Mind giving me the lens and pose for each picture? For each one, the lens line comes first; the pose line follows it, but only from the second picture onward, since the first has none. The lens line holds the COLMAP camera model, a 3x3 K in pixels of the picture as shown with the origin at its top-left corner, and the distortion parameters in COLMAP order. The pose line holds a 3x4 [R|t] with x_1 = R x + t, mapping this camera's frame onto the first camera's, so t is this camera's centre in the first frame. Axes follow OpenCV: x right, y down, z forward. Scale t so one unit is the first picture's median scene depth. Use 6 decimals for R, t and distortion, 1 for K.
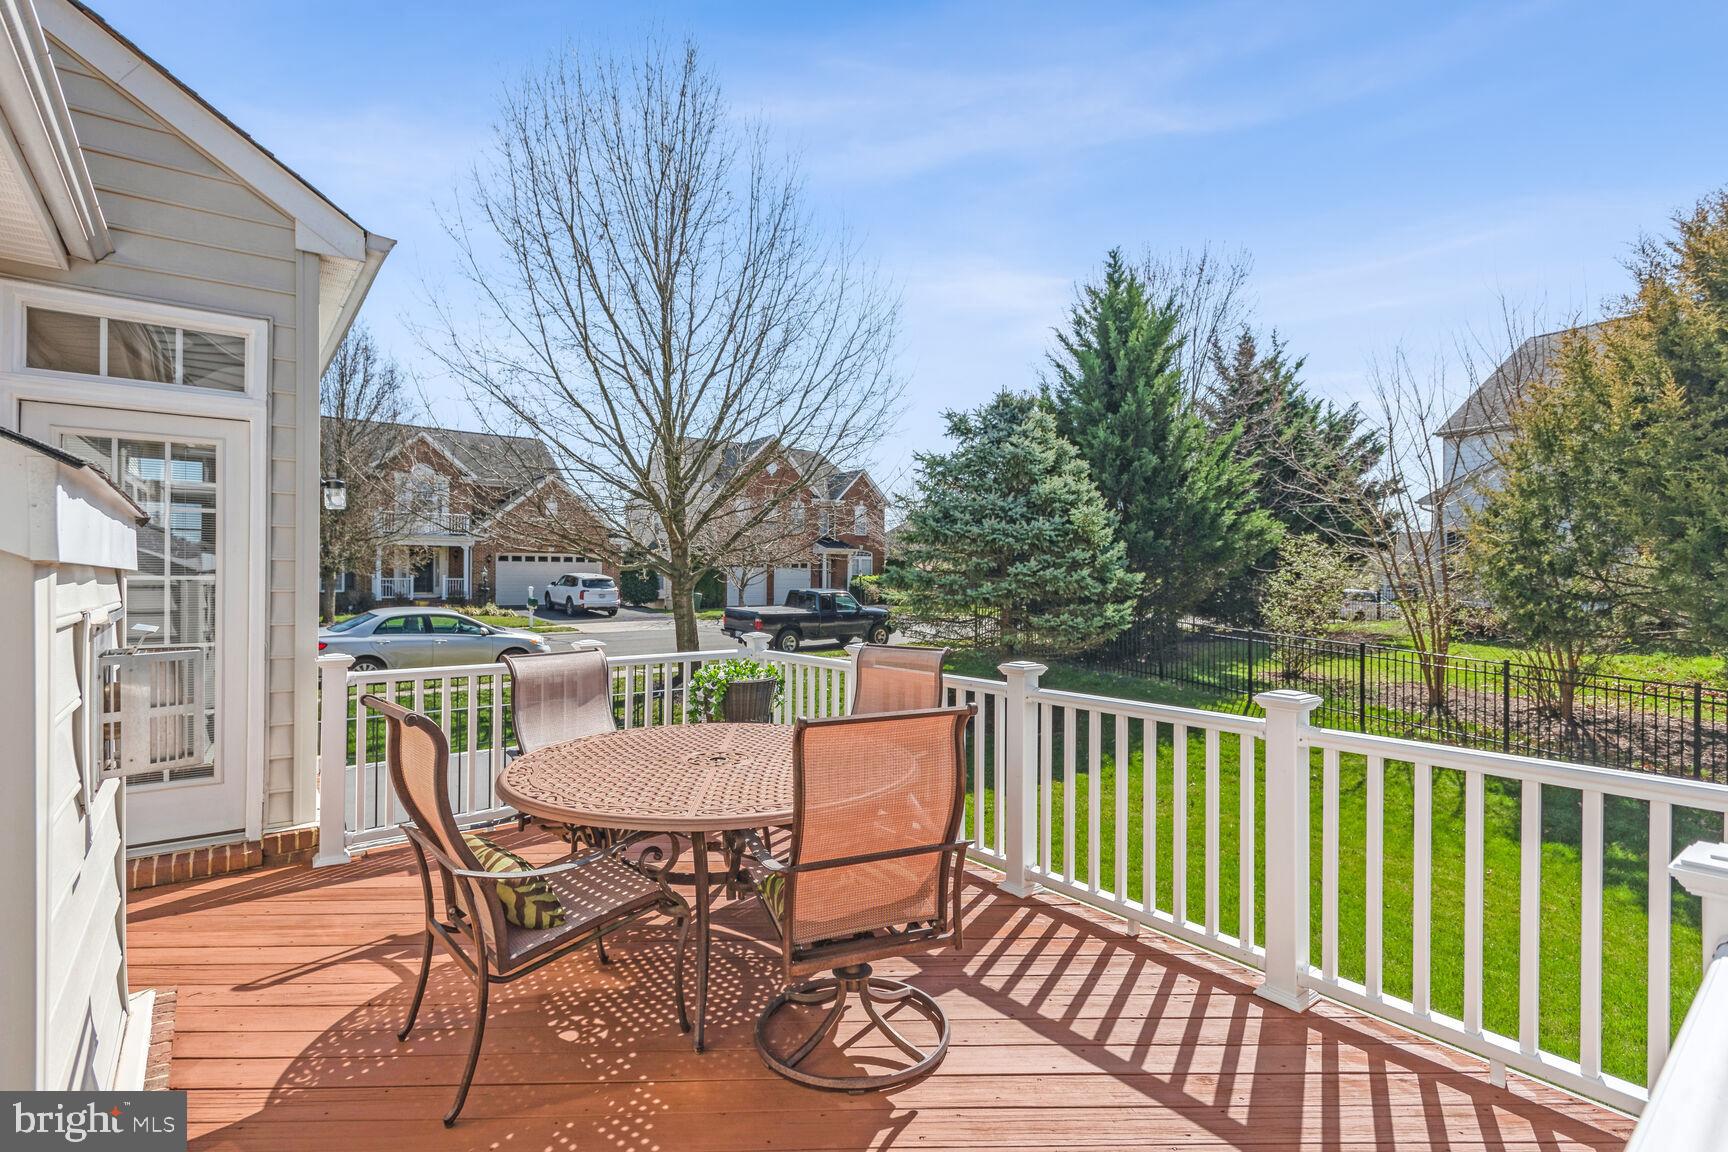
lens RADIAL K [[830.2, 0, 869.9], [0, 830.2, 572.6], [0, 0, 1]] dist [-0.009272, -0.000582]
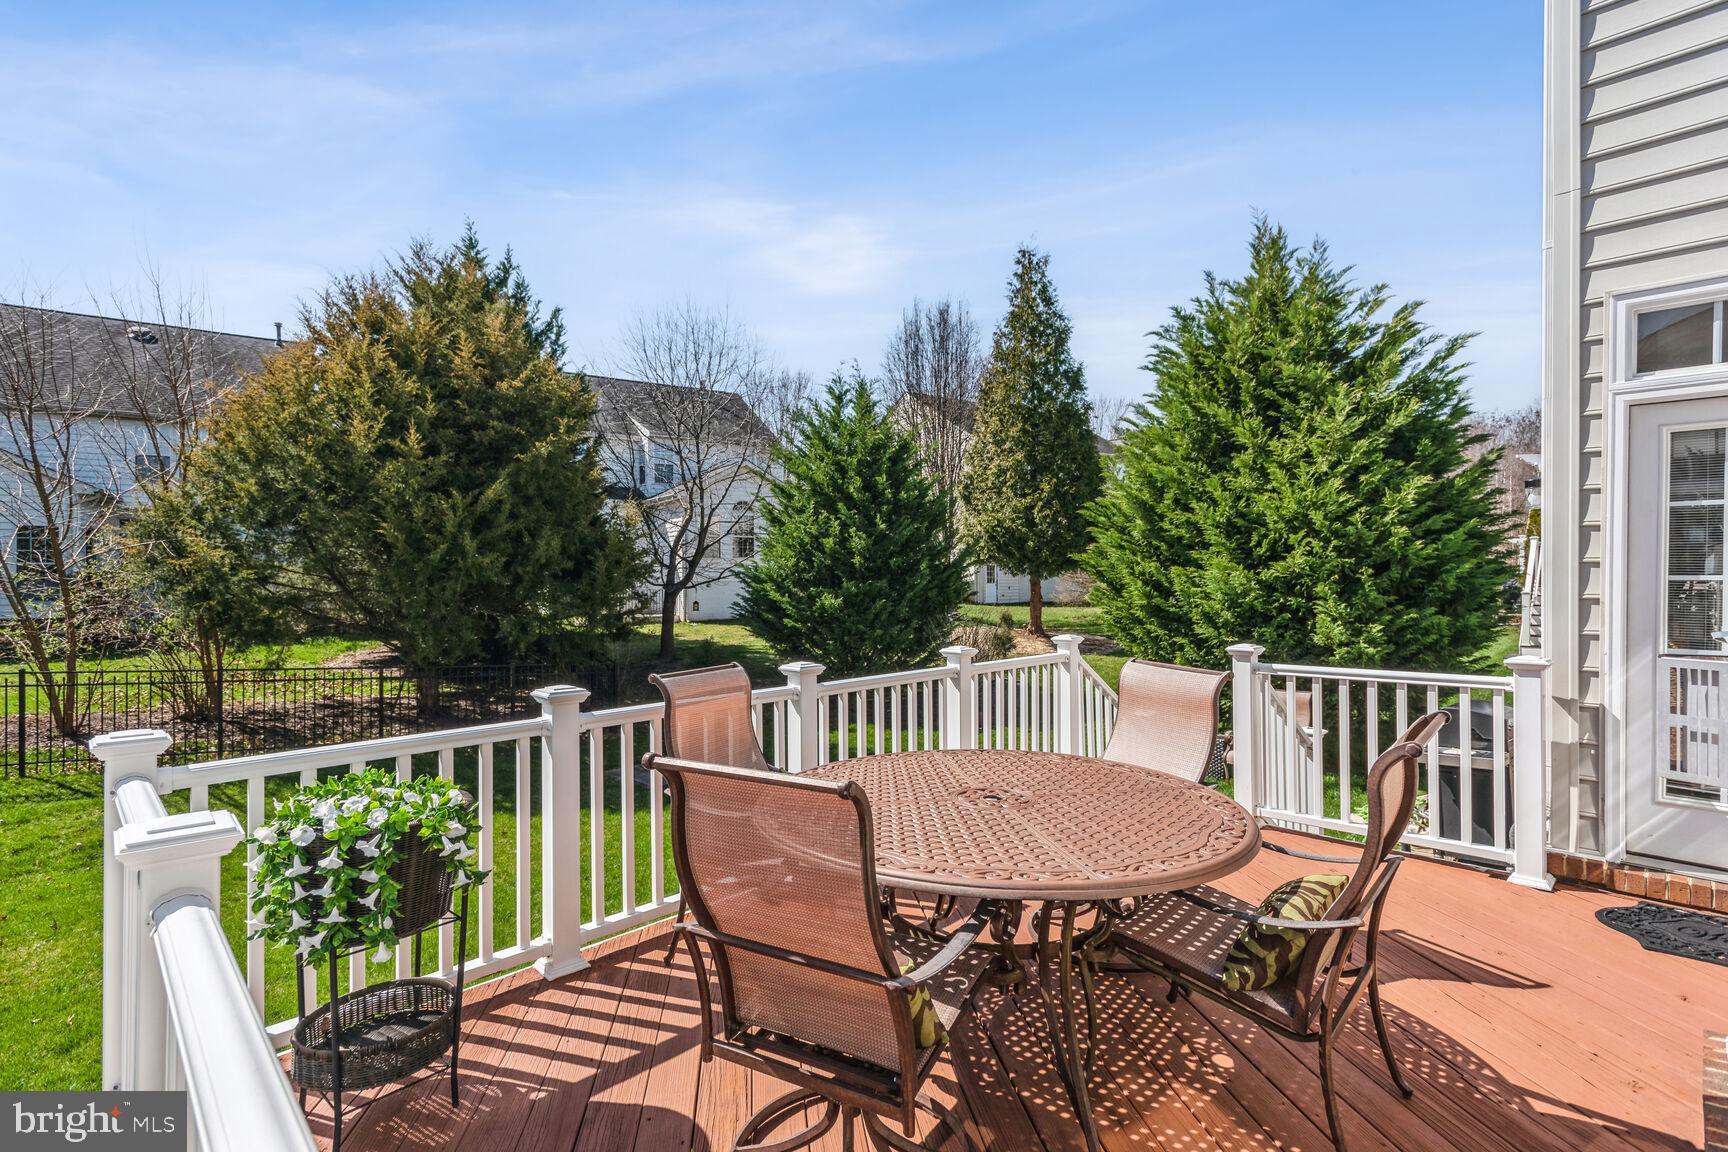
lens RADIAL K [[830.2, 0, 868.9], [0, 830.2, 570.4], [0, 0, 1]] dist [-0.009272, -0.000582]
pose [[-0.111329, -0.002232, 0.993781, -0.888800], [0.003252, 0.999991, 0.002610, -0.011756], [-0.993778, 0.003522, -0.111321, 1.054456]]
